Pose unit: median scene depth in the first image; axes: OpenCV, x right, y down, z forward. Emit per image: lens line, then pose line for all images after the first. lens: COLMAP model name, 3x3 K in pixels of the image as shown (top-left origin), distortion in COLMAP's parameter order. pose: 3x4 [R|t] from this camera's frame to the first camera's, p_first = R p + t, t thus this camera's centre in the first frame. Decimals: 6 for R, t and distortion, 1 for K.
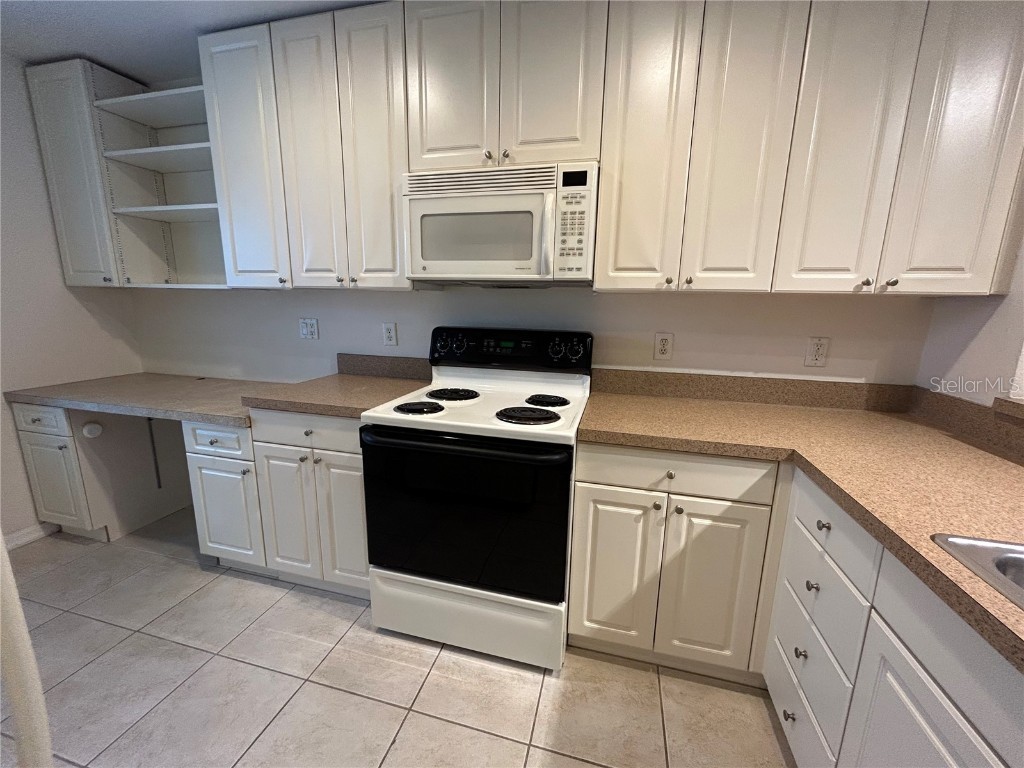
lens RADIAL K [[414.2, 0, 511.8], [0, 414.2, 384.8], [0, 0, 1]] dist [-0.000005, -0.000290]
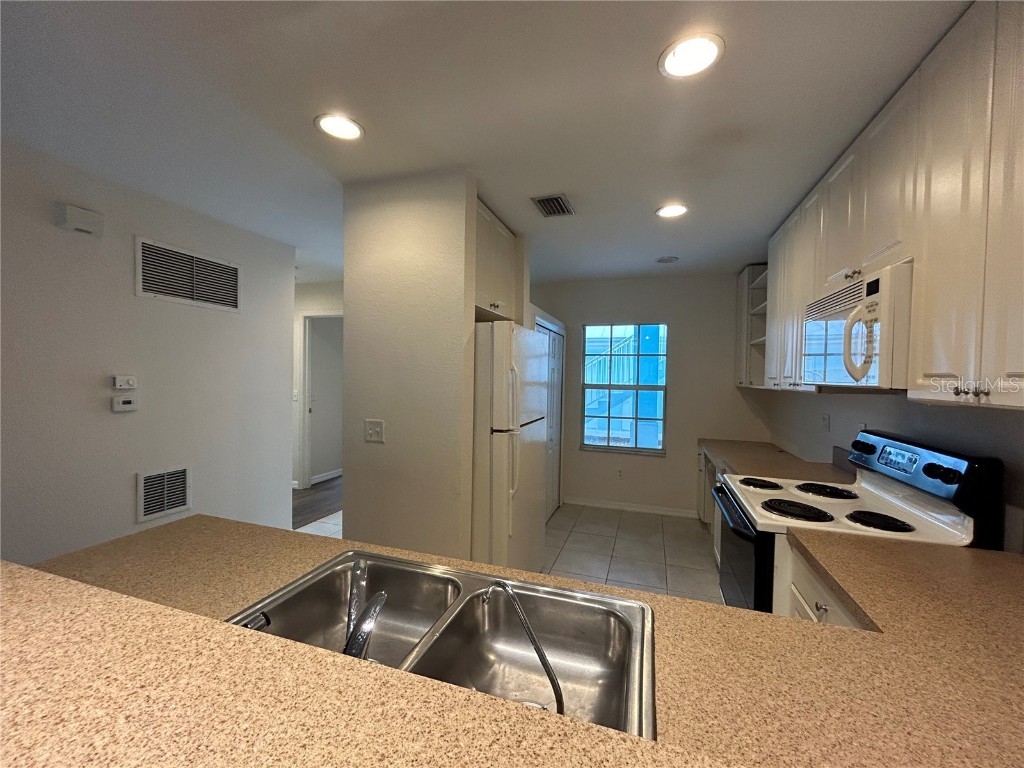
lens RADIAL K [[414.2, 0, 513.8], [0, 414.2, 383.8], [0, 0, 1]] dist [-0.000005, -0.000290]
pose [[-0.064570, 0.001181, -0.997912, 0.992729], [-0.217300, 0.975986, 0.015215, -0.090199], [0.973967, 0.217829, -0.062763, 0.241309]]
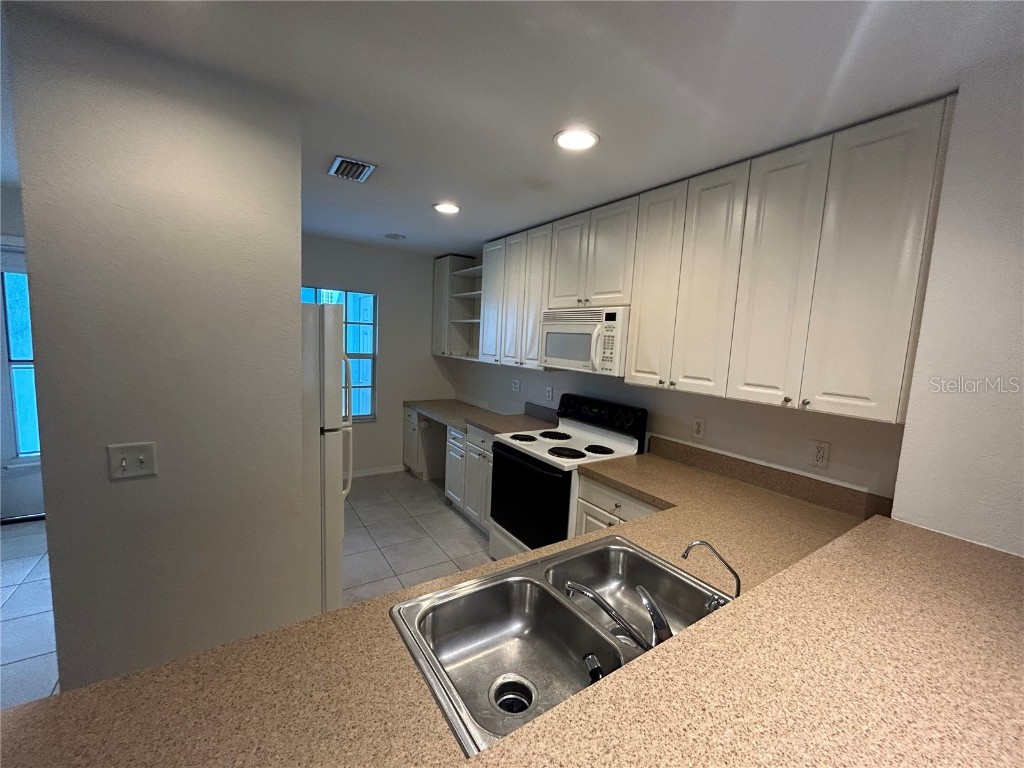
lens RADIAL K [[414.2, 0, 511.4], [0, 414.2, 384.3], [0, 0, 1]] dist [-0.000005, -0.000290]
pose [[0.746933, 0.093185, -0.658336, 0.819110], [-0.168375, 0.984366, -0.051701, -0.065861], [0.643226, 0.149465, 0.750946, -0.389862]]
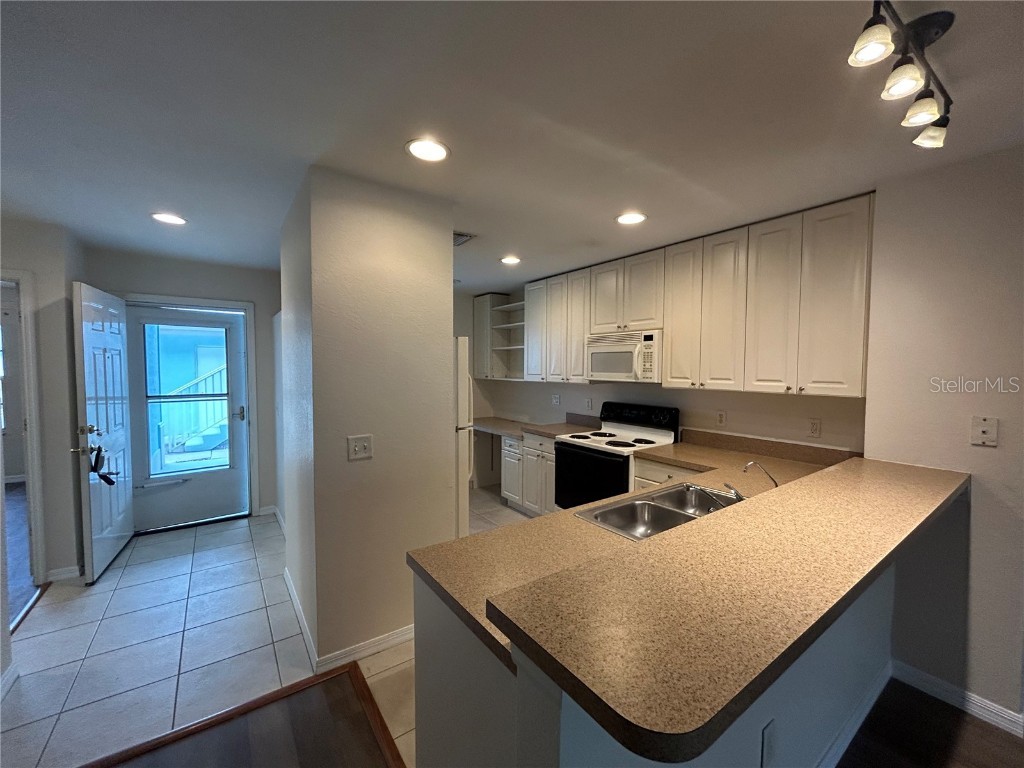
lens RADIAL K [[414.2, 0, 510.8], [0, 414.2, 384.6], [0, 0, 1]] dist [-0.000005, -0.000290]
pose [[0.766870, 0.014060, -0.641648, 0.845655], [-0.118647, 0.985634, -0.120204, 0.080760], [0.630740, 0.168310, 0.757521, -0.908259]]
